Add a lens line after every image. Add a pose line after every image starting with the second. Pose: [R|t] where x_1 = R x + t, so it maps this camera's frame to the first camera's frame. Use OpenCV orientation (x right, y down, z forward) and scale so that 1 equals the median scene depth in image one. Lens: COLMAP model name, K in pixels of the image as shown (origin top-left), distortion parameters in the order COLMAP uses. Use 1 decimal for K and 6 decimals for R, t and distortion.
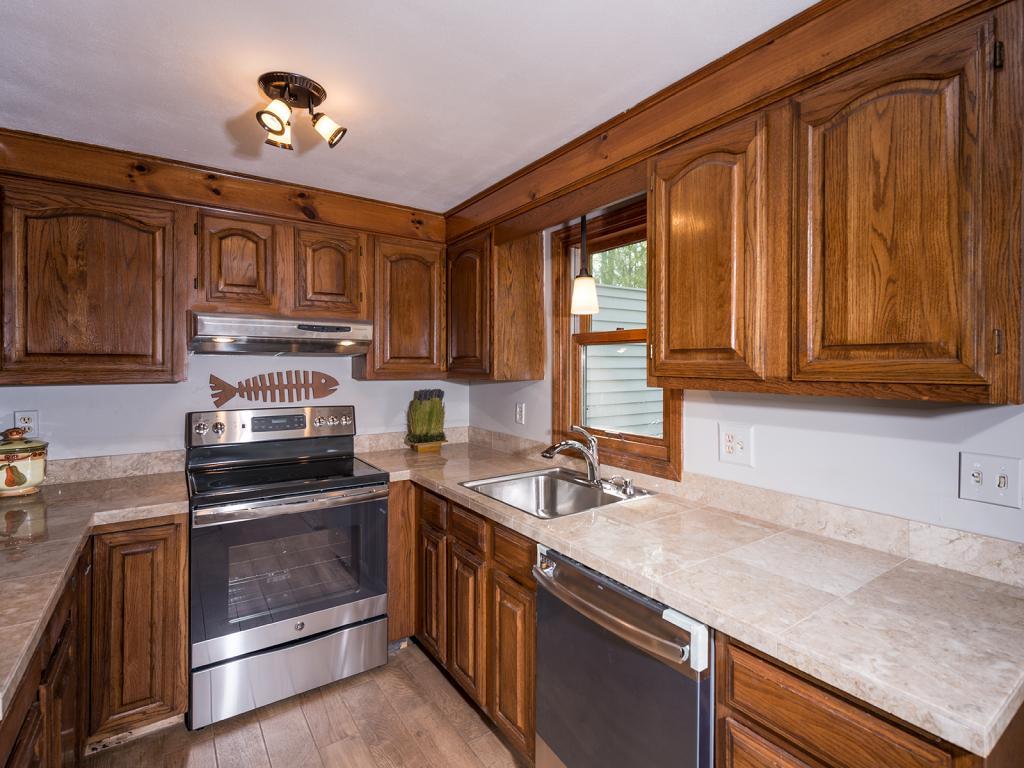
lens RADIAL K [[485.9, 0, 515.2], [0, 485.9, 369.0], [0, 0, 1]] dist [0.000756, 0.000053]
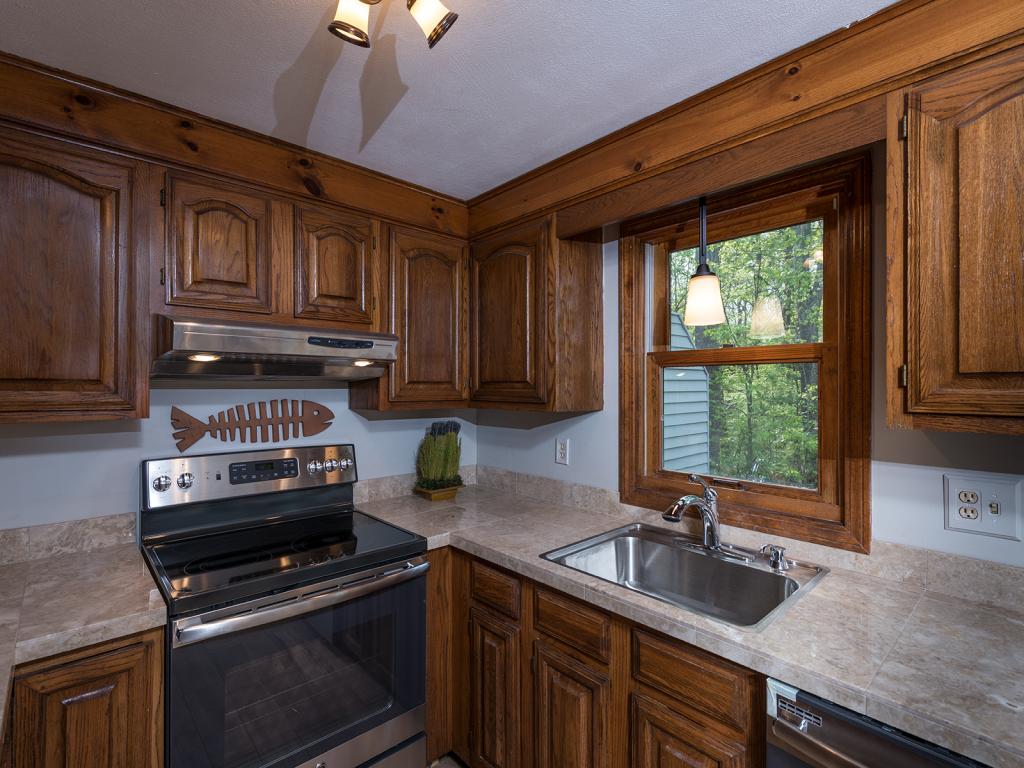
lens RADIAL K [[474.6, 0, 453.9], [0, 474.6, 387.3], [0, 0, 1]] dist [0.000044, -0.001052]
pose [[0.996945, -0.001559, 0.078092, -0.274105], [0.002094, 0.999975, -0.006773, -0.011786], [-0.078079, 0.006916, 0.996923, 0.274298]]
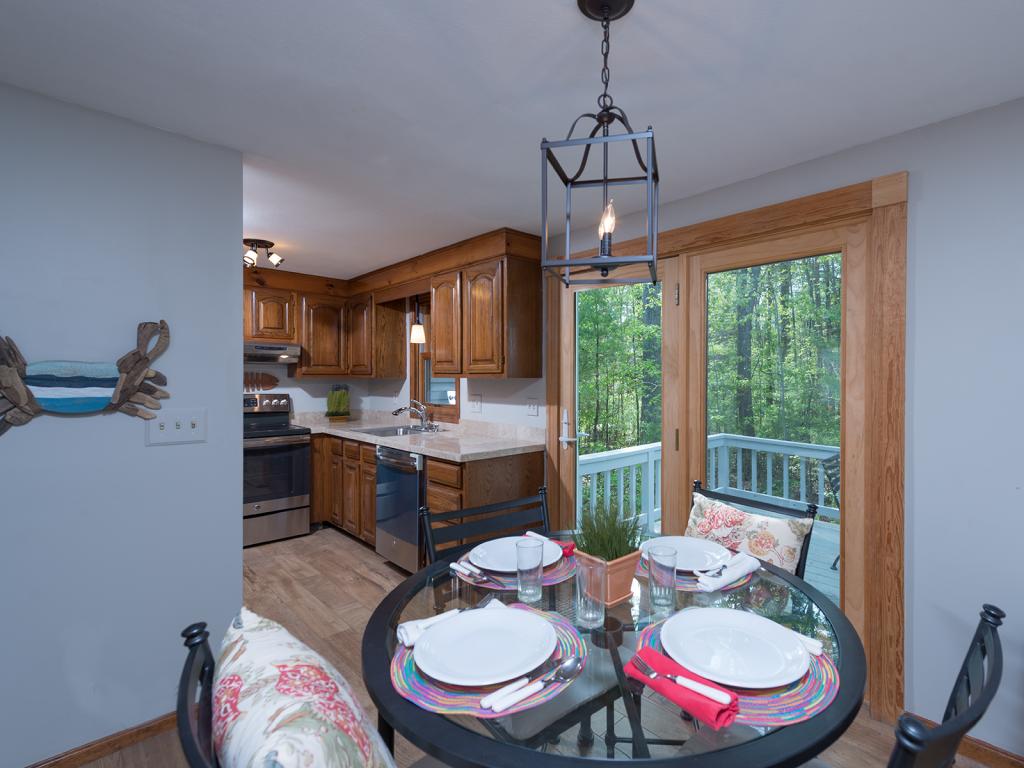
lens RADIAL K [[489.8, 0, 576.5], [0, 489.8, 385.2], [0, 0, 1]] dist [0.002197, 0.000219]
pose [[0.978255, -0.000793, 0.207404, 0.333657], [0.000043, 0.999993, 0.003619, 0.046169], [-0.207405, -0.003532, 0.978249, -0.997131]]
